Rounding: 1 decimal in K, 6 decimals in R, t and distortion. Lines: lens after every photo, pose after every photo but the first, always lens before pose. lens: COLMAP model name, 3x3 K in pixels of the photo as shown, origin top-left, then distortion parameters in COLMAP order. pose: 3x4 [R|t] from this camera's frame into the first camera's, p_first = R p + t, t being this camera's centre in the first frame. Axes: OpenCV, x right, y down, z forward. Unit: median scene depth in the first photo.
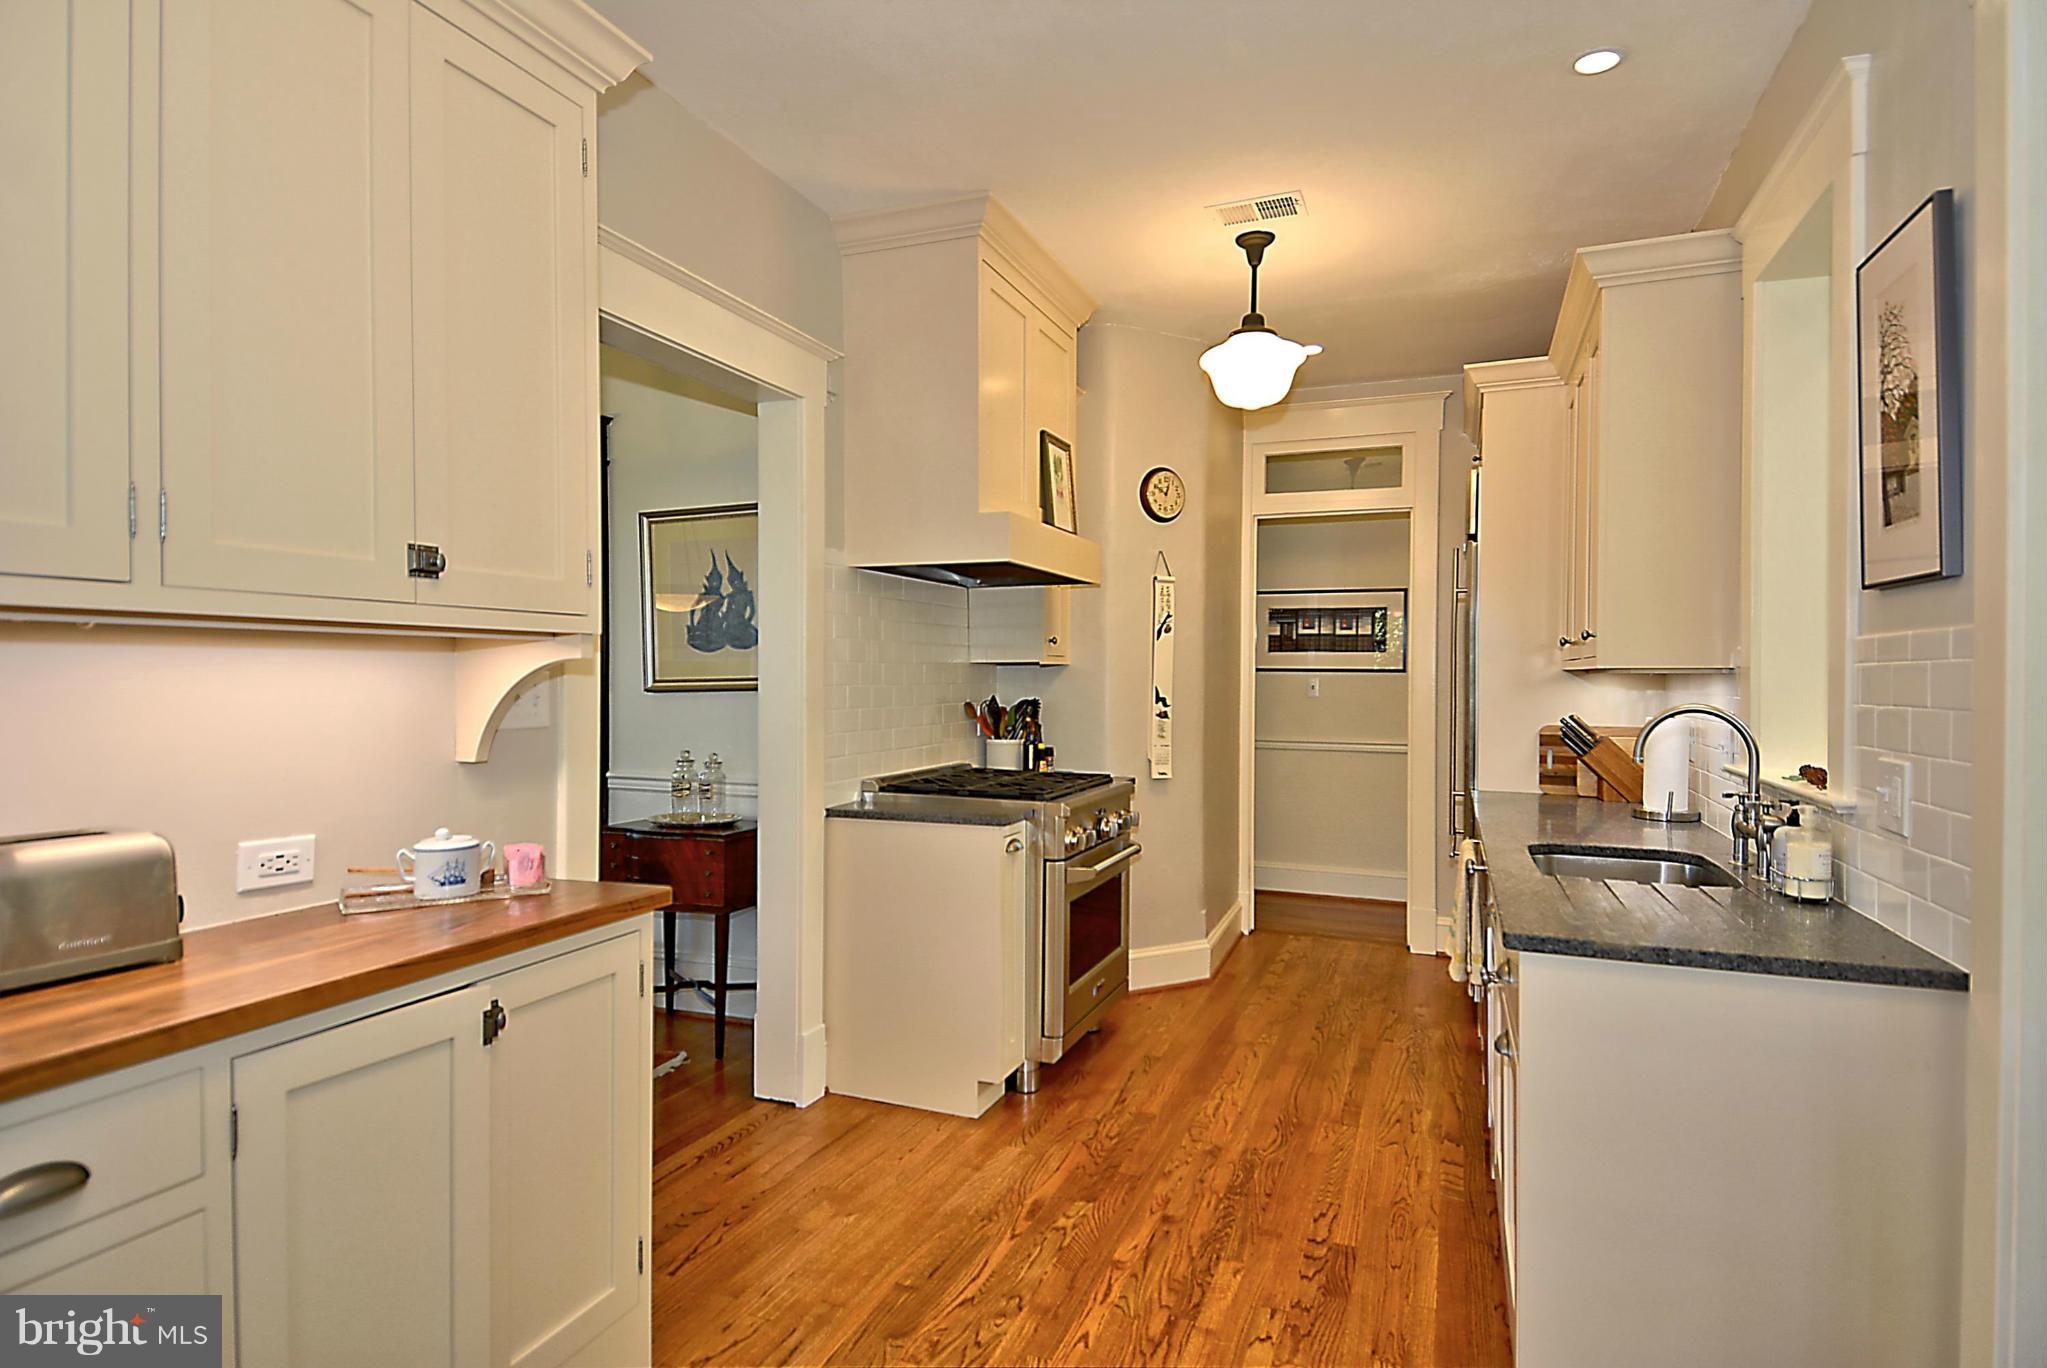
lens RADIAL K [[1063.7, 0, 1041.4], [0, 1063.7, 688.3], [0, 0, 1]] dist [0.078270, -0.063484]
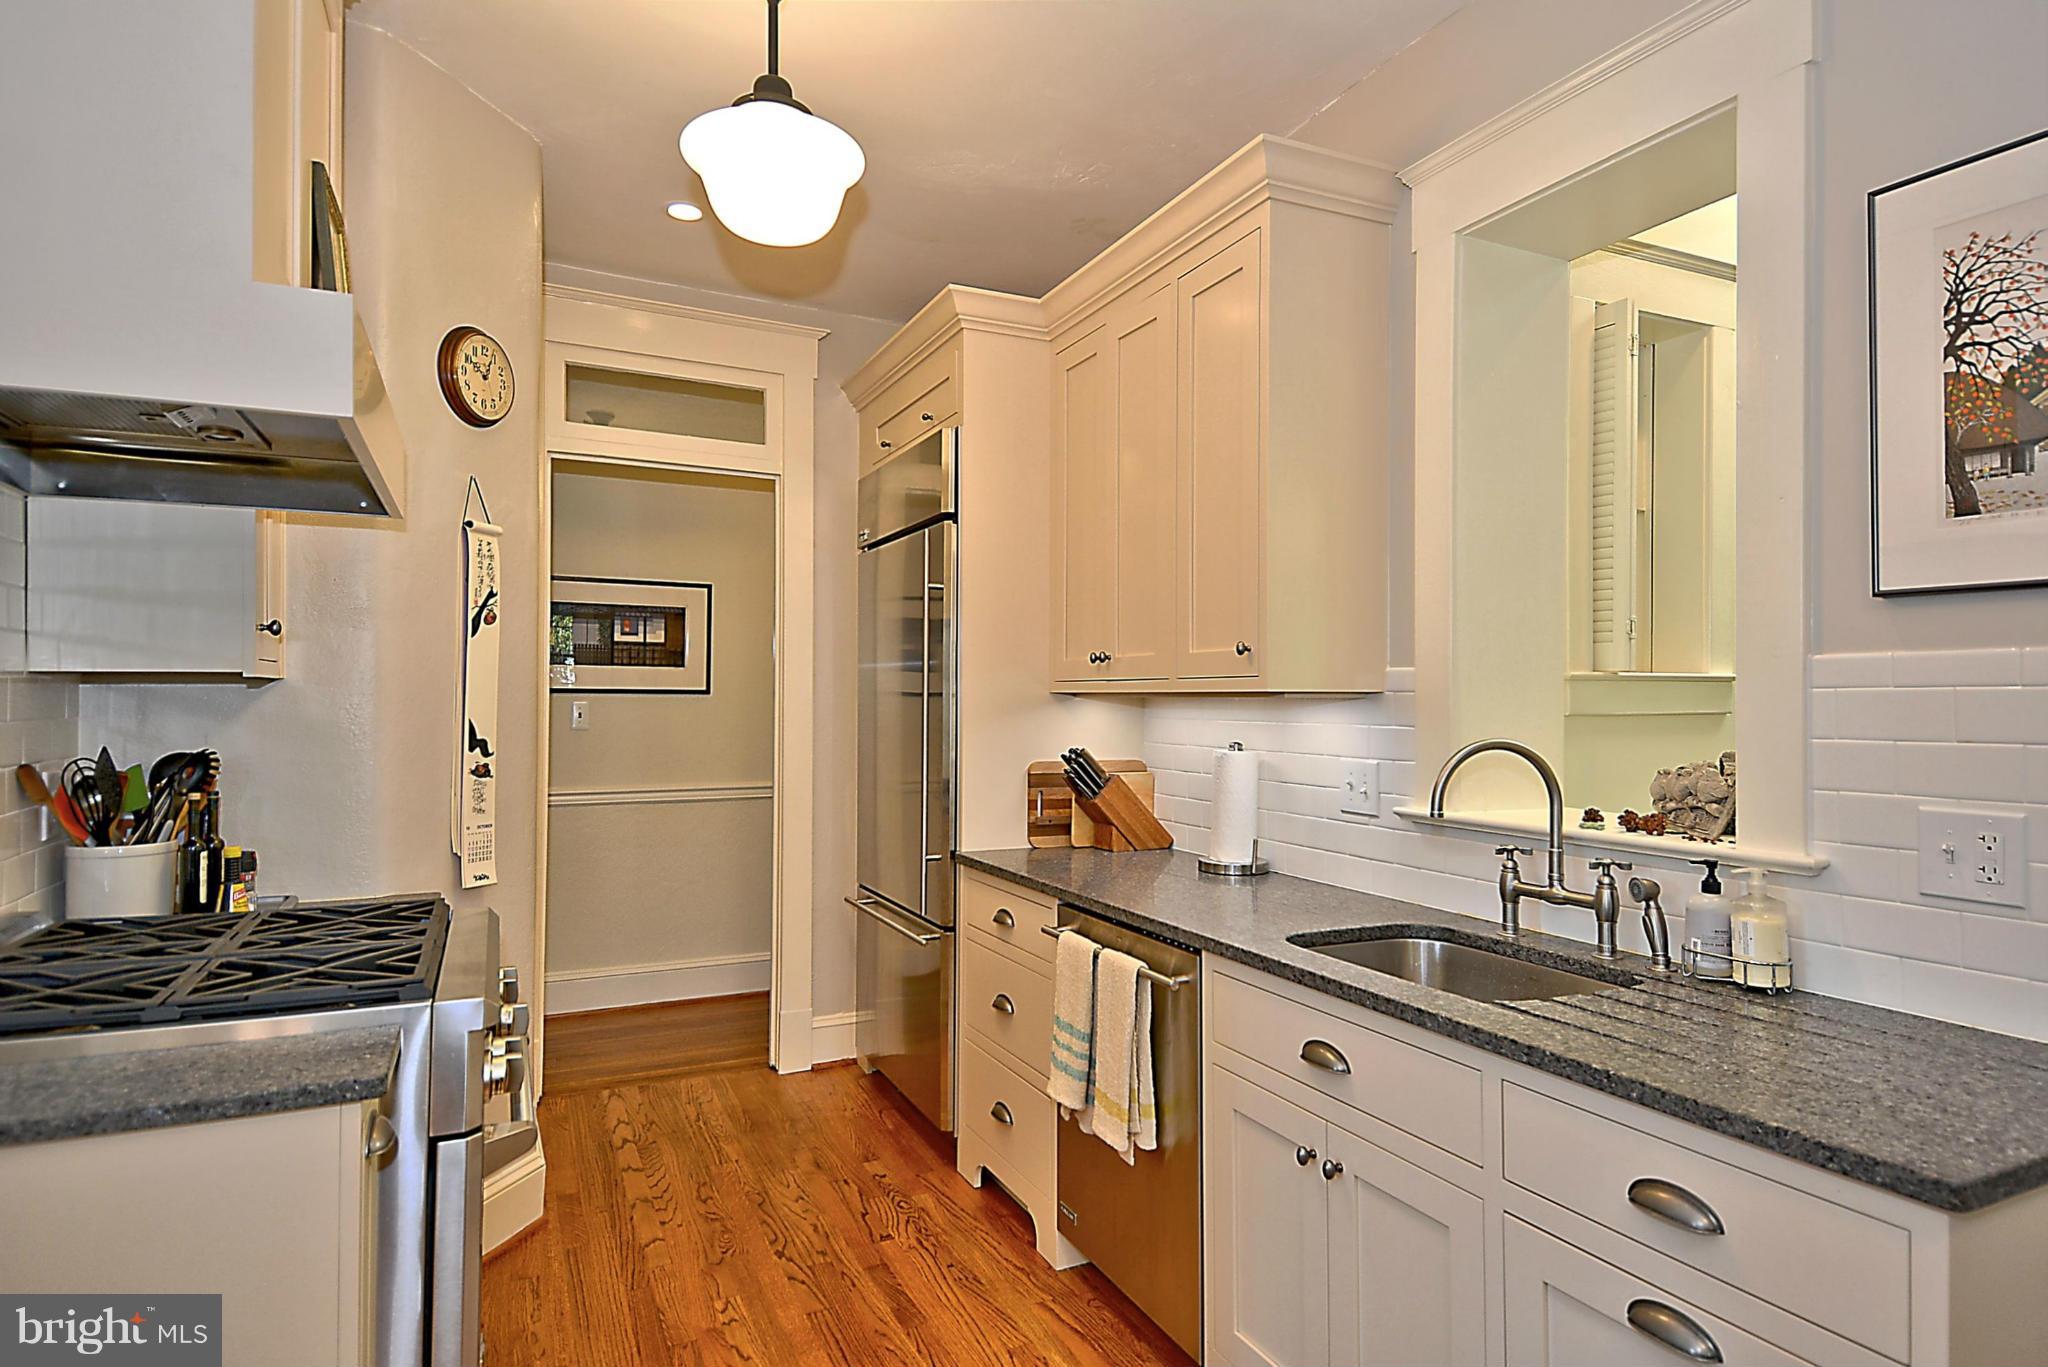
lens RADIAL K [[1120.9, 0, 1024.0], [0, 1120.9, 683.5], [0, 0, 1]] dist [0.086637, -0.079104]
pose [[0.681940, 0.008386, 0.731360, -0.130752], [0.008180, 0.999784, -0.019091, -0.007228], [-0.731362, 0.019001, 0.681724, 0.393764]]
